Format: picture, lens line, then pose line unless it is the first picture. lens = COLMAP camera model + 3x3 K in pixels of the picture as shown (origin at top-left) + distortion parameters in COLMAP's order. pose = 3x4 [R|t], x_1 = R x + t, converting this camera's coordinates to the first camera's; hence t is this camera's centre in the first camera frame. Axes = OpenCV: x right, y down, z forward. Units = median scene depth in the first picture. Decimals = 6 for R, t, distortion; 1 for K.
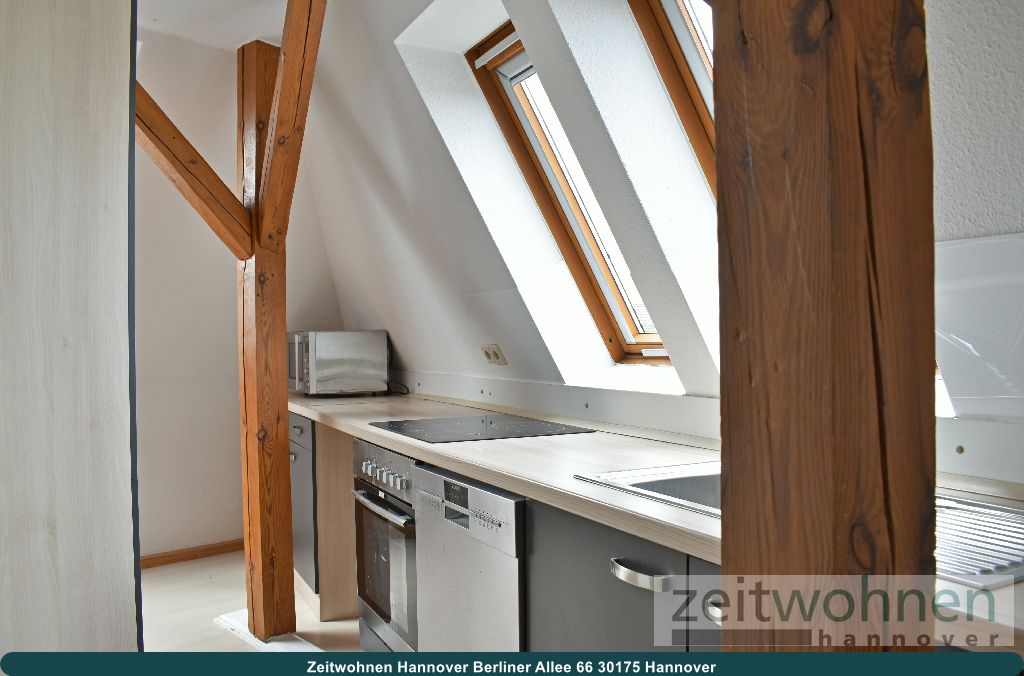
lens RADIAL K [[808.0, 0, 512.0], [0, 808.0, 338.0], [0, 0, 1]] dist [-0.111801, -0.002760]
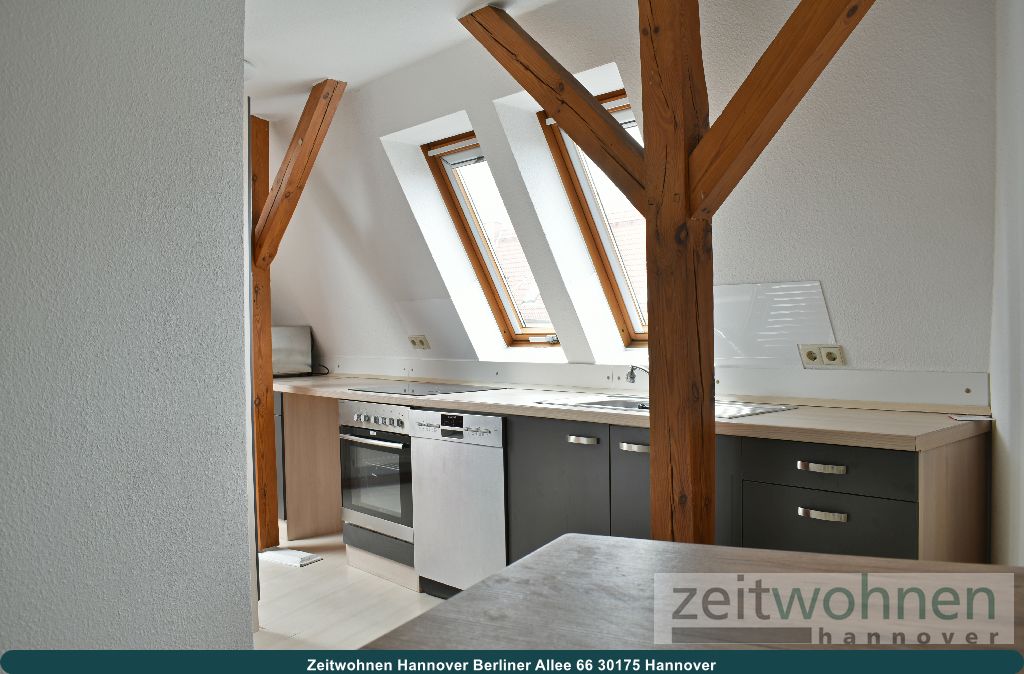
lens RADIAL K [[803.3, 0, 512.0], [0, 803.3, 337.0], [0, 0, 1]] dist [-0.123808, 0.000683]
pose [[0.960687, -0.008898, 0.277490, -0.309887], [0.006669, 0.999937, 0.008978, -0.001072], [-0.277553, -0.006774, 0.960687, -0.509983]]
